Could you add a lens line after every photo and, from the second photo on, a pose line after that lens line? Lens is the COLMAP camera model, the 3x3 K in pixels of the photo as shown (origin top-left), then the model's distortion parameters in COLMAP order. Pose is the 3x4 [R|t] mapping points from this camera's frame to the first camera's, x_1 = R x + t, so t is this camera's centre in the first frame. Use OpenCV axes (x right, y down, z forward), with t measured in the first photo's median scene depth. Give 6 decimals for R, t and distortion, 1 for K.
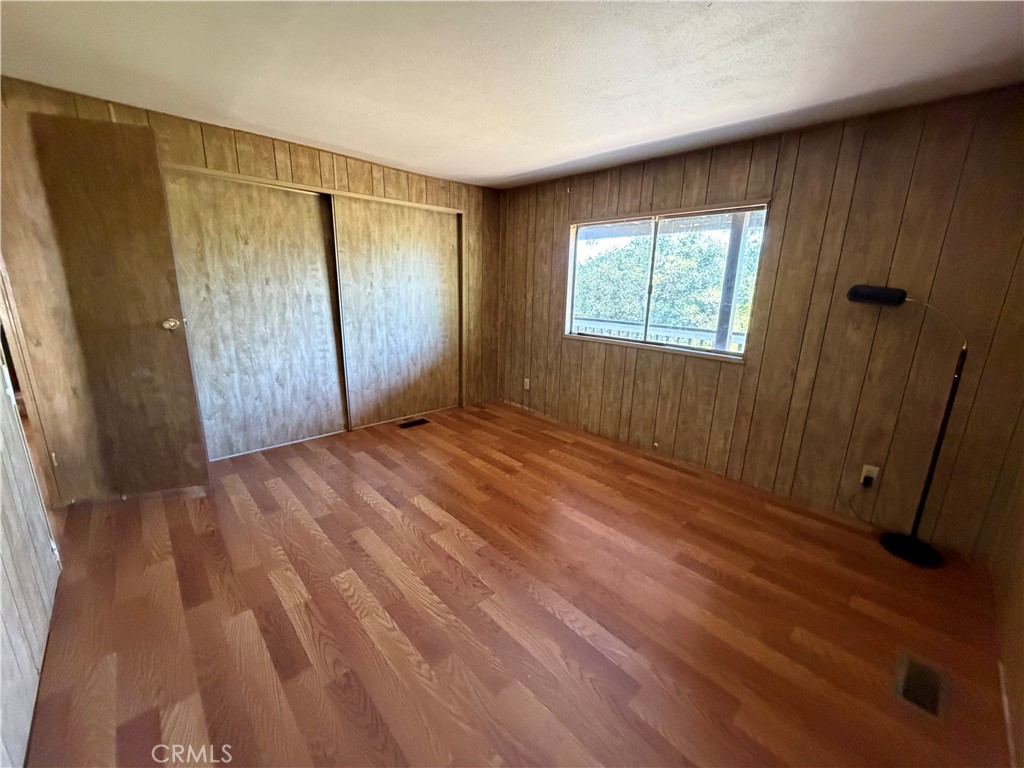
lens RADIAL K [[407.9, 0, 508.3], [0, 407.9, 384.4], [0, 0, 1]] dist [-0.001002, 0.000331]
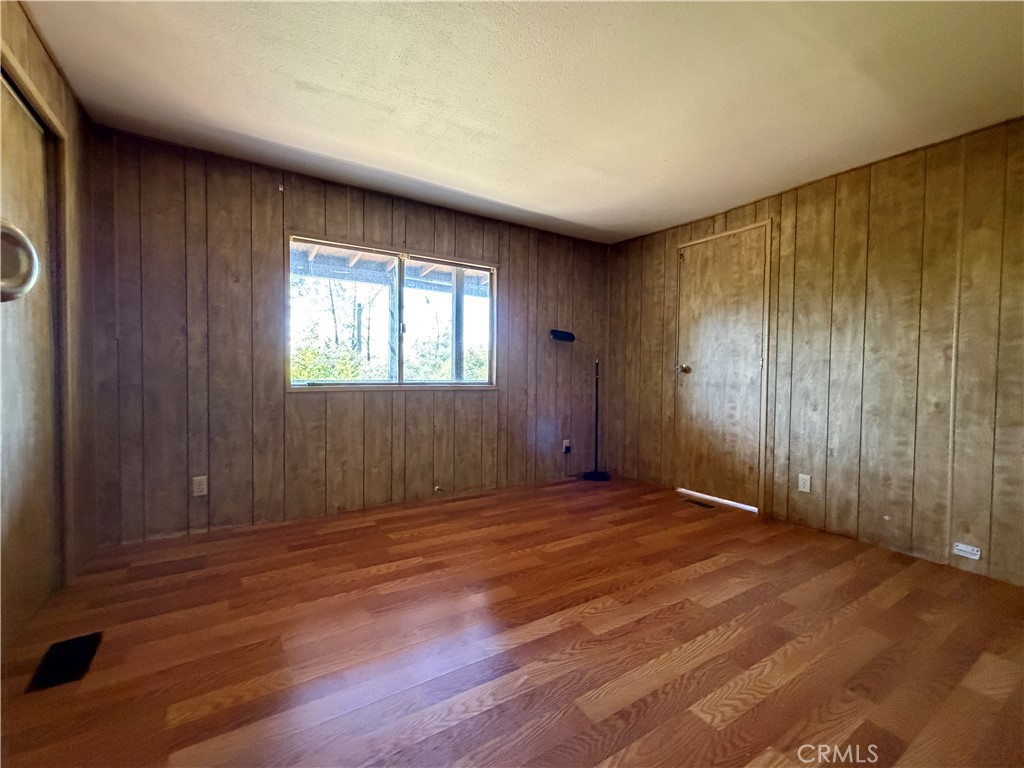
lens RADIAL K [[449.3, 0, 512.5], [0, 449.3, 382.2], [0, 0, 1]] dist [-0.000561, -0.000469]
pose [[0.164317, -0.048029, 0.985238, -0.649248], [0.228226, 0.973563, 0.009396, -0.064130], [-0.959642, 0.223313, 0.170935, 0.614668]]
